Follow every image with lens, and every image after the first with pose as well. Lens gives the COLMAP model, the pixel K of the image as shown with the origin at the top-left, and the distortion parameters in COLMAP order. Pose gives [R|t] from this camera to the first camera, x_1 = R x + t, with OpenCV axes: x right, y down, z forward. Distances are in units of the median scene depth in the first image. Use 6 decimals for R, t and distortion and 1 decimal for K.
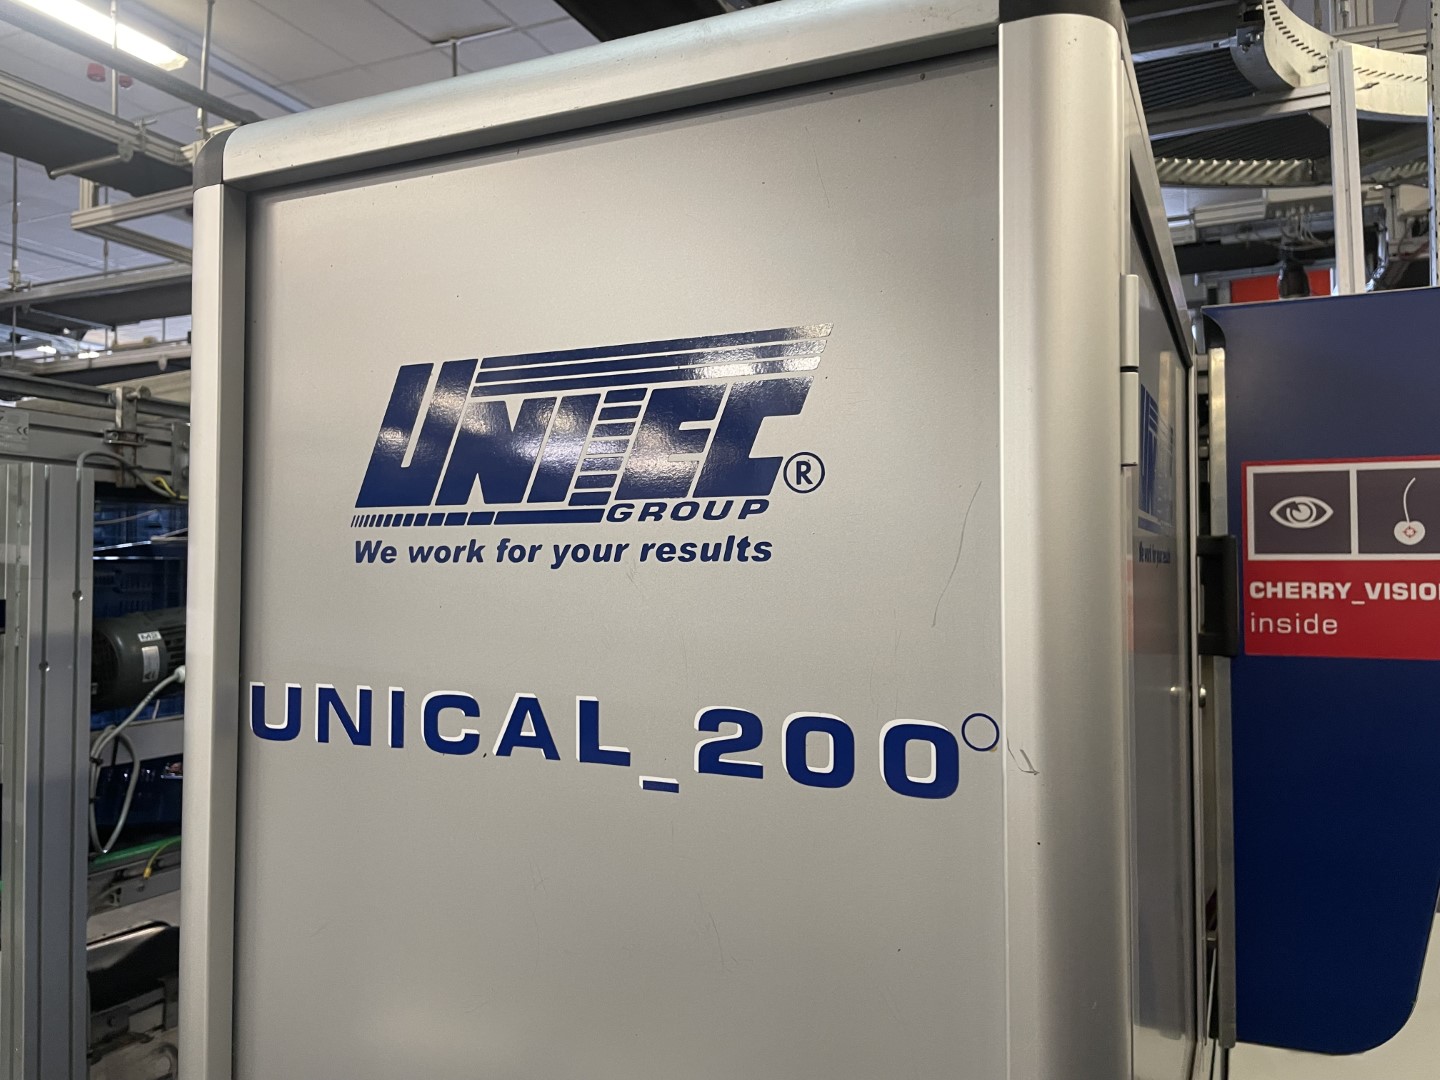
lens RADIAL K [[1076.9, 0, 720.0], [0, 1076.9, 540.0], [0, 0, 1]] dist [0.055643, -0.002520]
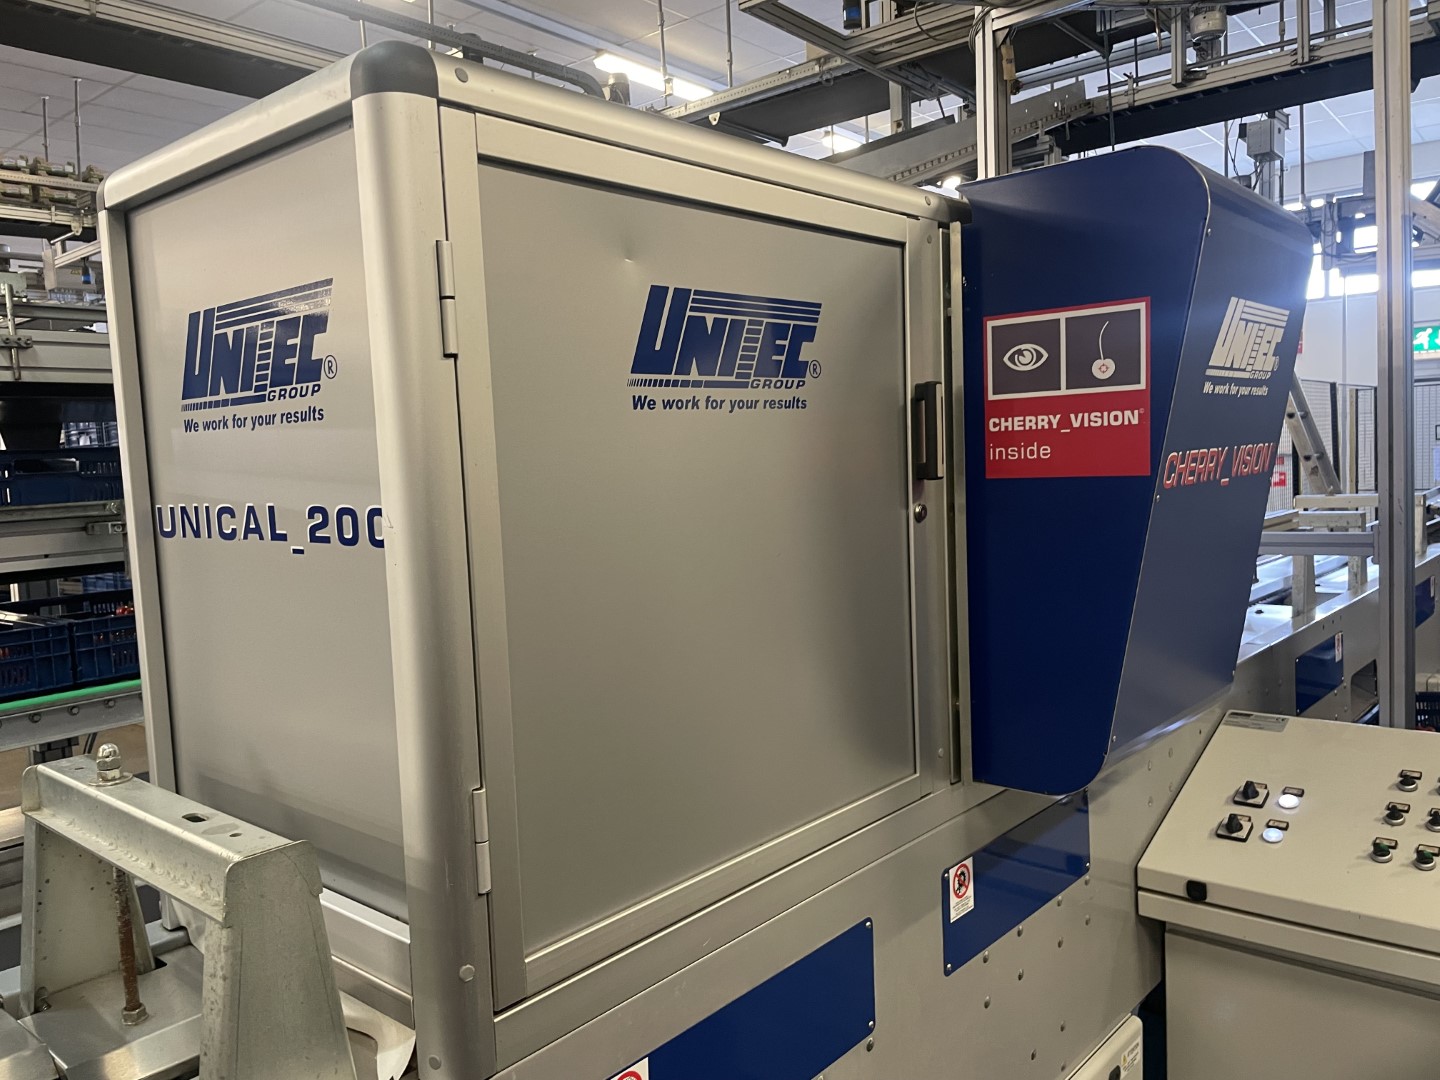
lens RADIAL K [[1083.0, 0, 720.0], [0, 1083.0, 540.0], [0, 0, 1]] dist [0.066429, -0.000810]
pose [[0.959384, -0.019714, -0.281415, 0.560882], [0.052482, 0.992613, 0.109383, 0.025720], [0.277180, -0.119710, 0.953332, -0.255959]]
